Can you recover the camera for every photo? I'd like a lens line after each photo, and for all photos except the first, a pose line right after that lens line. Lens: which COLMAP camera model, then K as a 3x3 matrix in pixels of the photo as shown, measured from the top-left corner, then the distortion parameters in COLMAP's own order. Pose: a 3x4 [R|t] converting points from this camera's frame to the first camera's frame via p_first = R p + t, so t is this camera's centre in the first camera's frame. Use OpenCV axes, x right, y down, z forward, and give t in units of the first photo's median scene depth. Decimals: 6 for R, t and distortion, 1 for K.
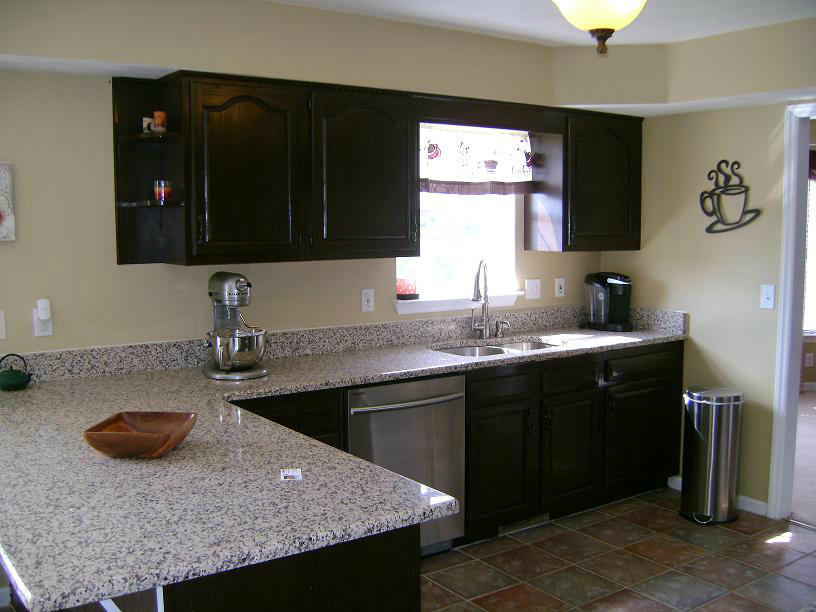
lens RADIAL K [[845.3, 0, 412.4], [0, 845.3, 306.2], [0, 0, 1]] dist [-0.116133, 0.000000]
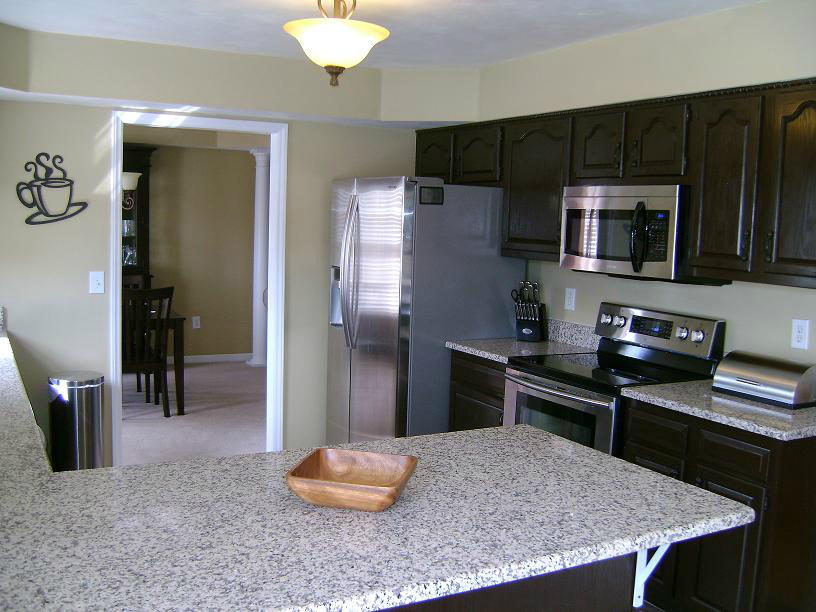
lens RADIAL K [[845.3, 0, 413.4], [0, 845.3, 307.2], [0, 0, 1]] dist [-0.116133, 0.000000]
pose [[0.121185, -0.098363, 0.987744, -0.595259], [0.068734, 0.993521, 0.090506, -0.047954], [-0.990247, 0.056924, 0.127160, 0.433496]]
